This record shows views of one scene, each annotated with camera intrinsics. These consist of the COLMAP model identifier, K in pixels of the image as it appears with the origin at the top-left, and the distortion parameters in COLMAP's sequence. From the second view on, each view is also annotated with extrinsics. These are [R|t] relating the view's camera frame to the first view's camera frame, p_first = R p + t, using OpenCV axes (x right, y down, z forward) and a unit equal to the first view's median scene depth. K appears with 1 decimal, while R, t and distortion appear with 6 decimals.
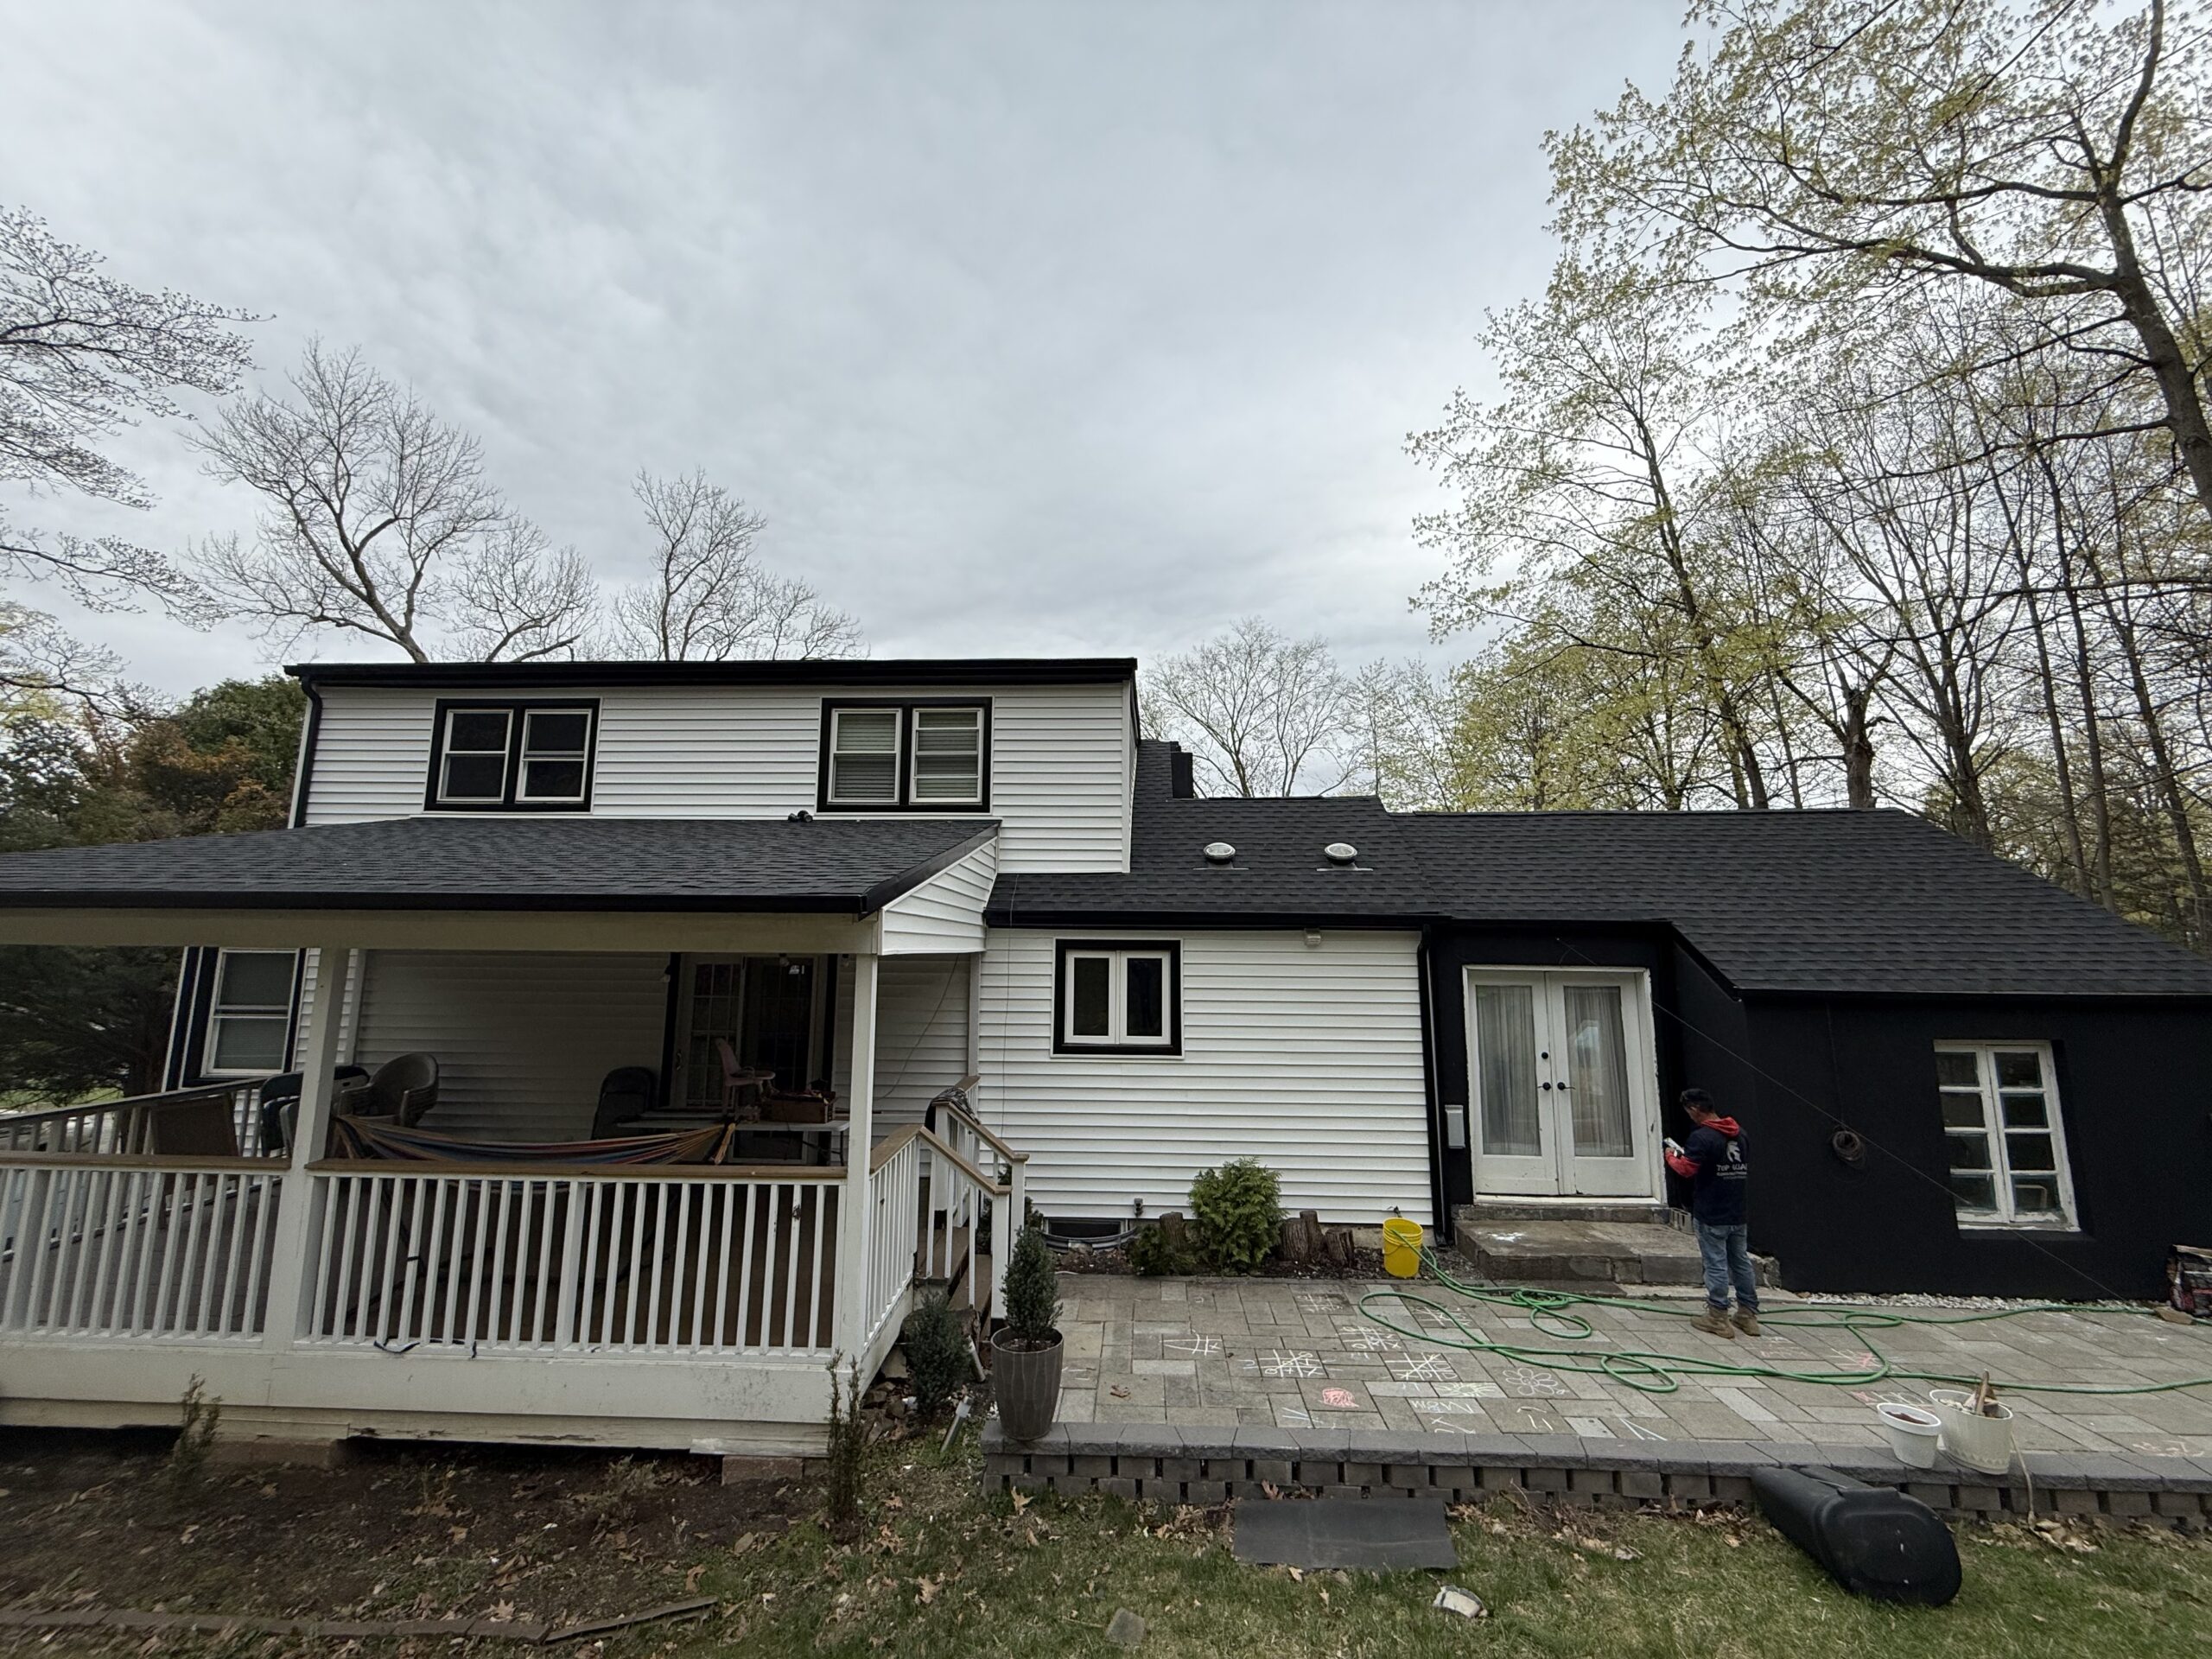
lens RADIAL K [[867.0, 0, 1106.0], [0, 867.0, 829.5], [0, 0, 1]] dist [0.000373, 0.000045]
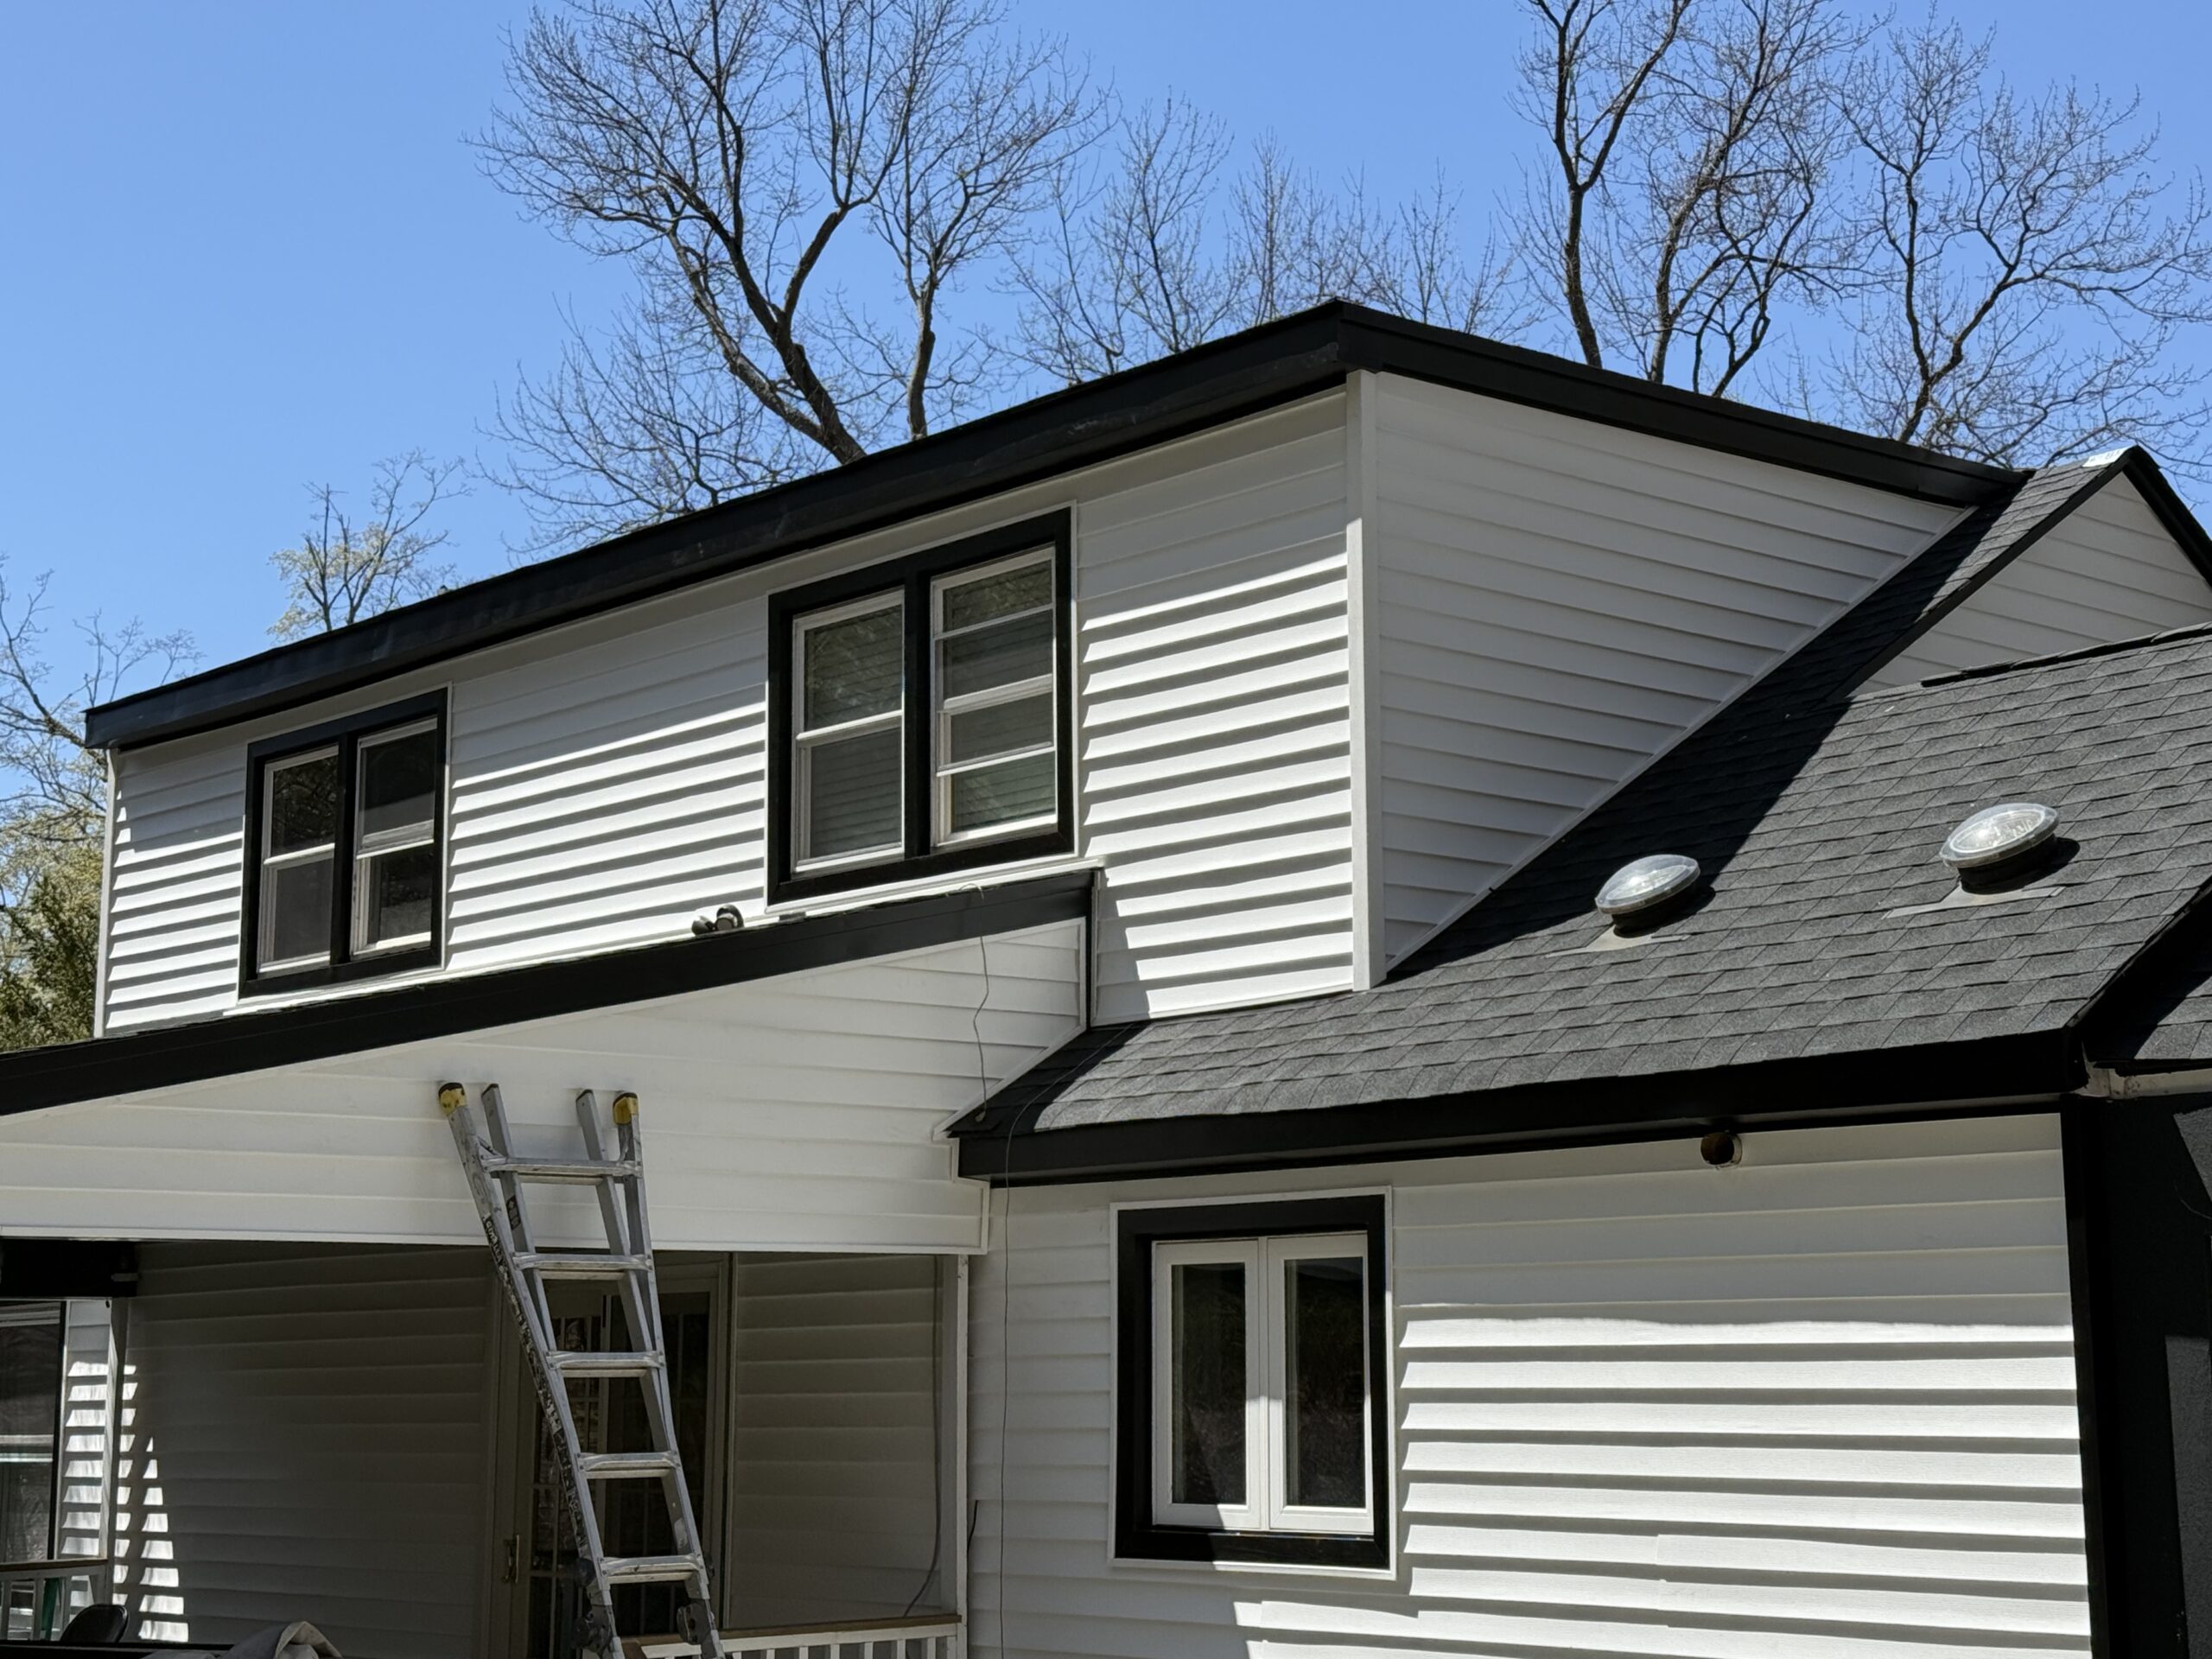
lens RADIAL K [[3478.1, 0, 1106.0], [0, 3478.1, 829.5], [0, 0, 1]] dist [0.029388, 0.043045]
pose [[0.688311, -0.127607, -0.714104, 0.822326], [0.112072, 0.991294, -0.069116, 0.066303], [0.716706, -0.032458, 0.696619, 0.067356]]
